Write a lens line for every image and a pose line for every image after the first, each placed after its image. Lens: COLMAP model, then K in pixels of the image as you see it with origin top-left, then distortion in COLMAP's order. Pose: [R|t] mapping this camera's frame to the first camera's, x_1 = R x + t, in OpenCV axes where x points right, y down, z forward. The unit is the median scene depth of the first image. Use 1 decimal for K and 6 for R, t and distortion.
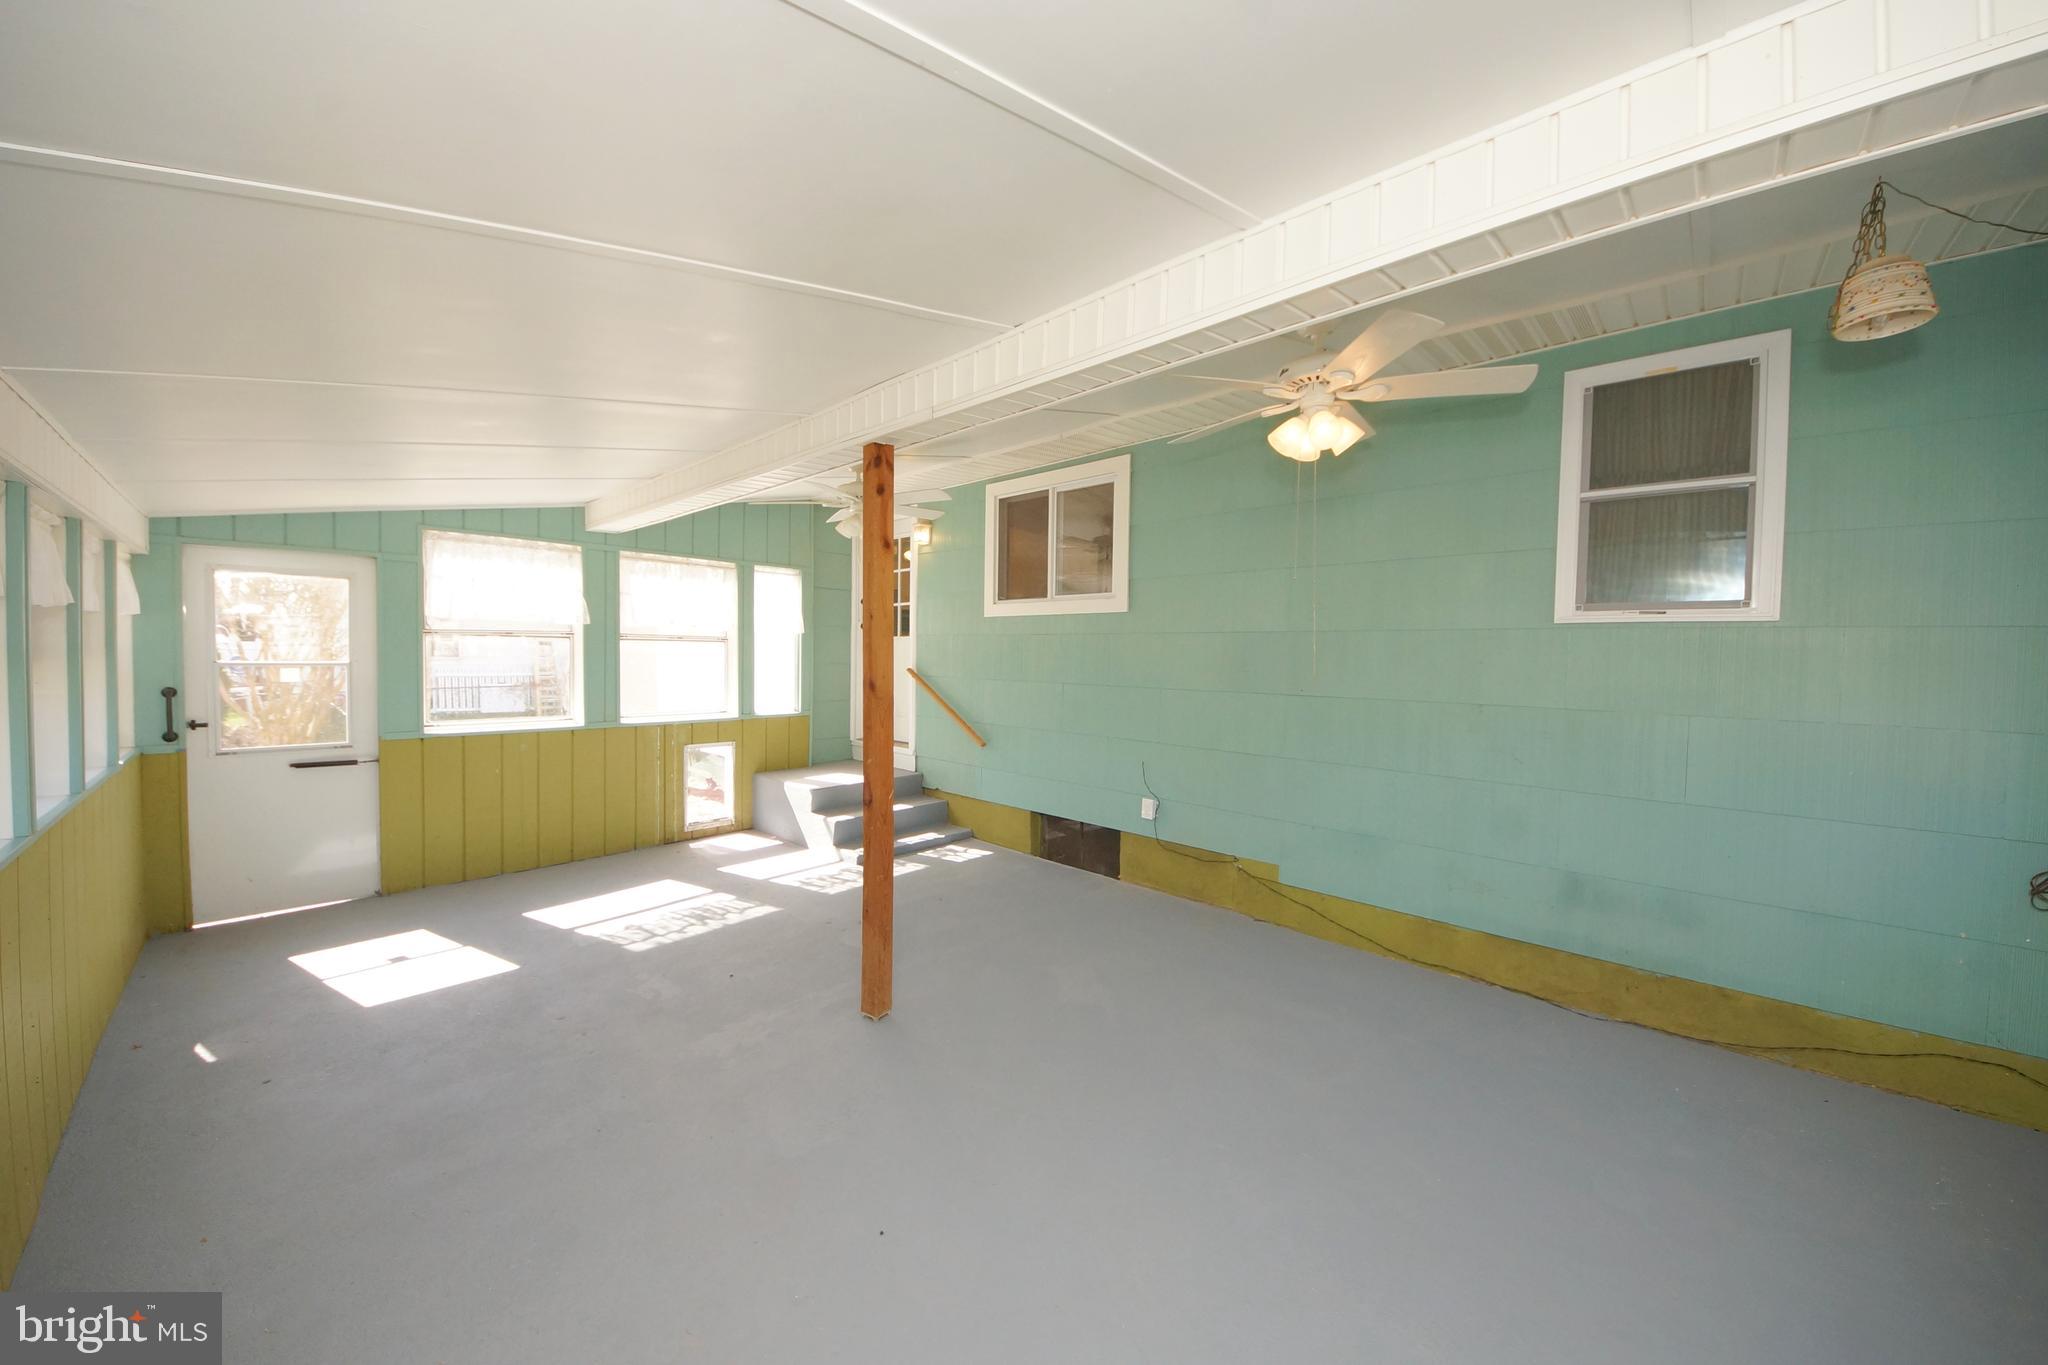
lens RADIAL K [[776.1, 0, 1024.7], [0, 776.1, 677.5], [0, 0, 1]] dist [0.046653, -0.035079]
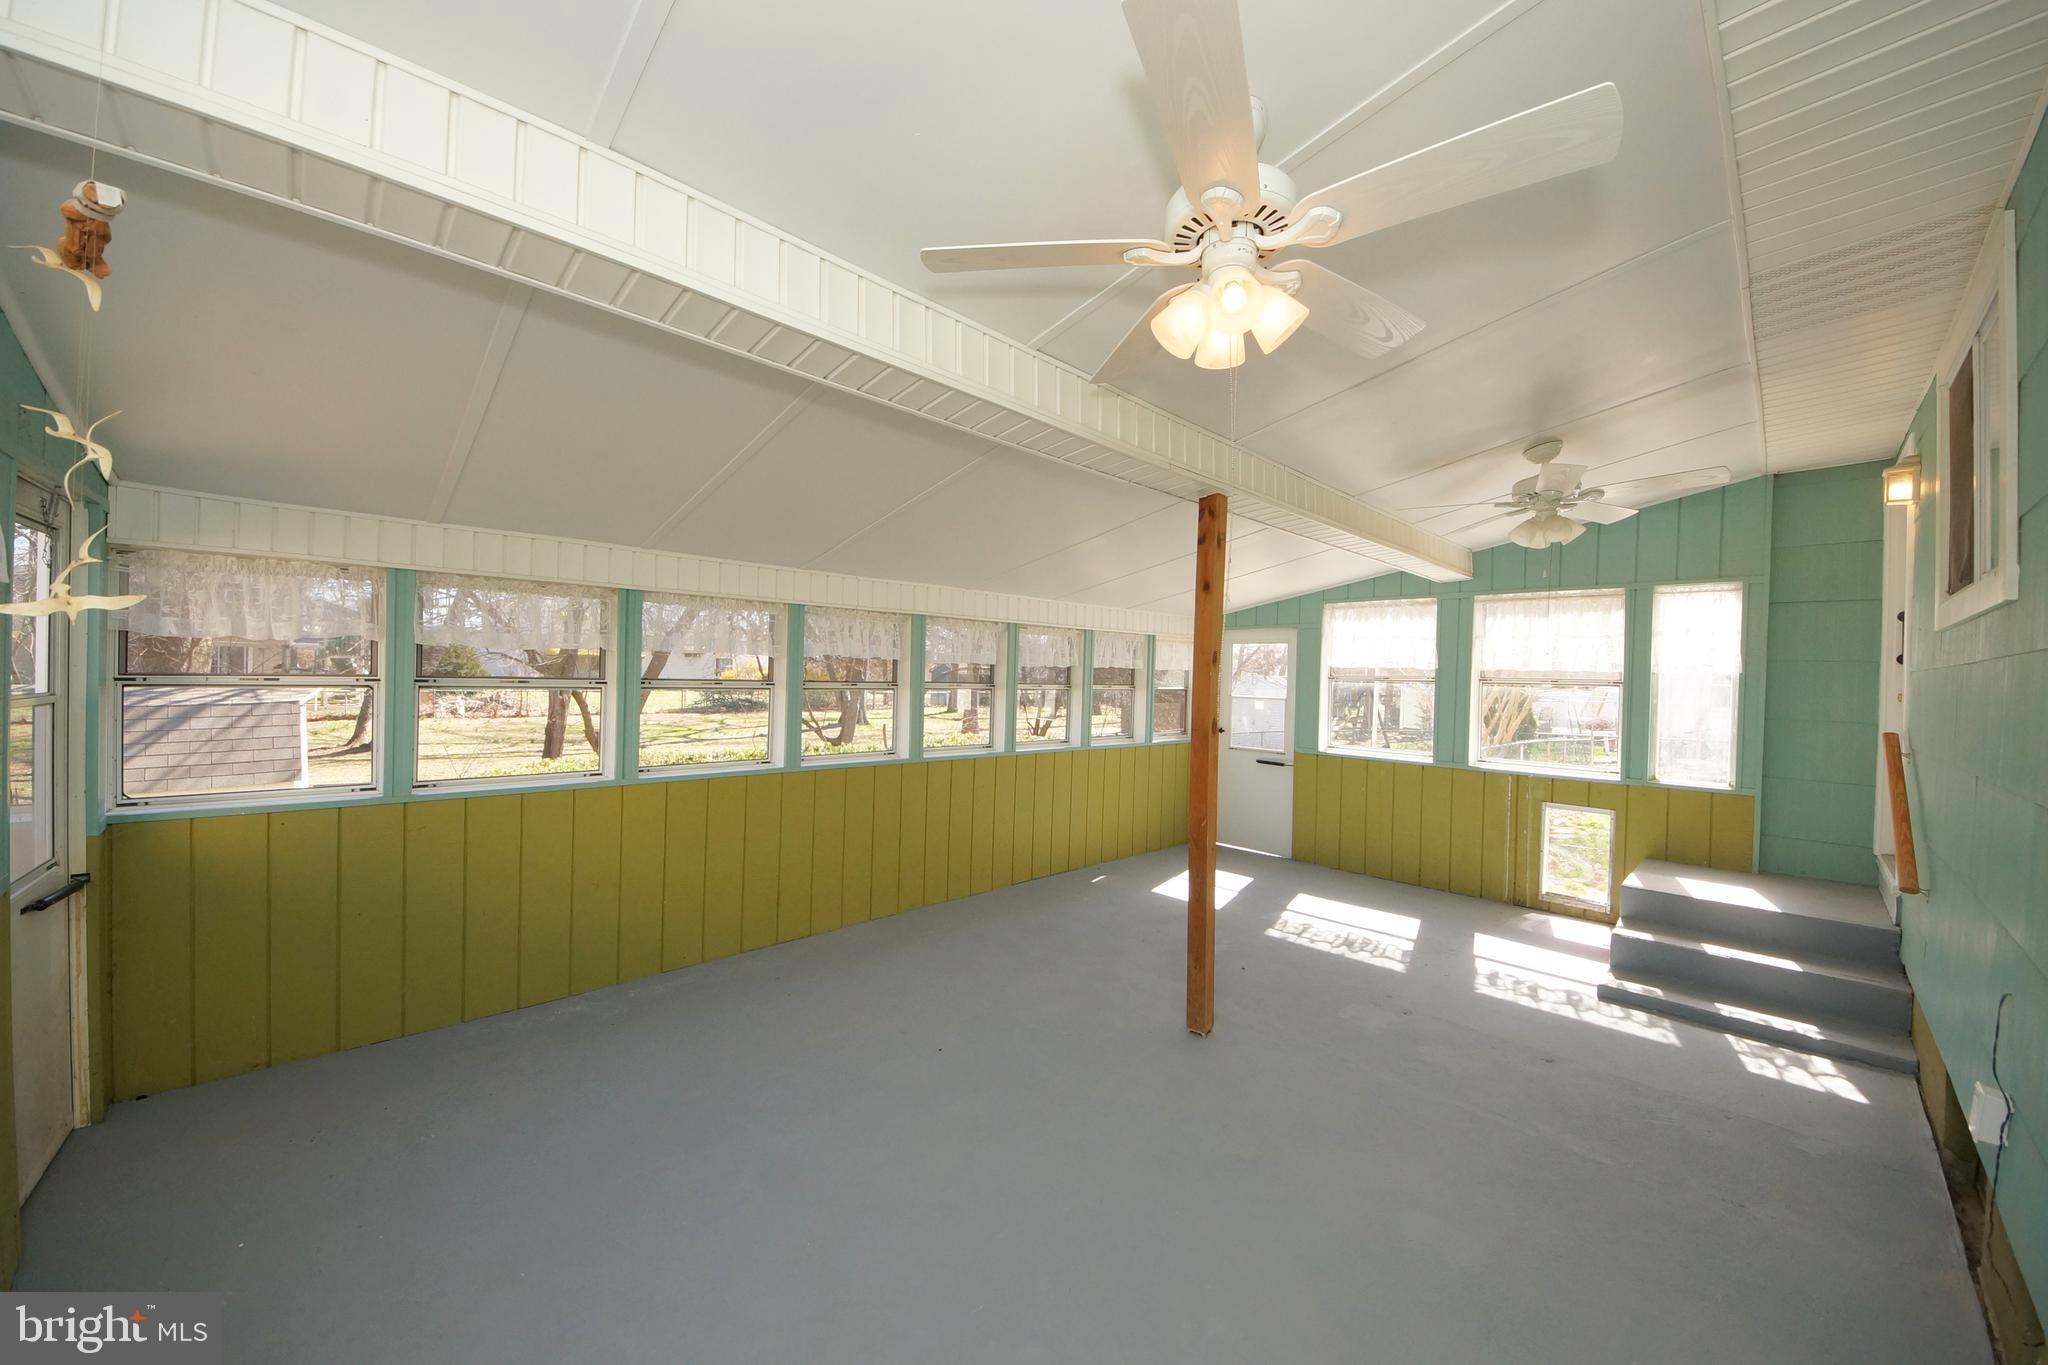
lens RADIAL K [[776.1, 0, 1024.7], [0, 776.1, 677.5], [0, 0, 1]] dist [0.046653, -0.035079]
pose [[-0.126325, -0.020456, -0.991778, 0.624432], [-0.058869, 0.998180, -0.013090, -0.009486], [0.990241, 0.056732, -0.127300, 0.617896]]
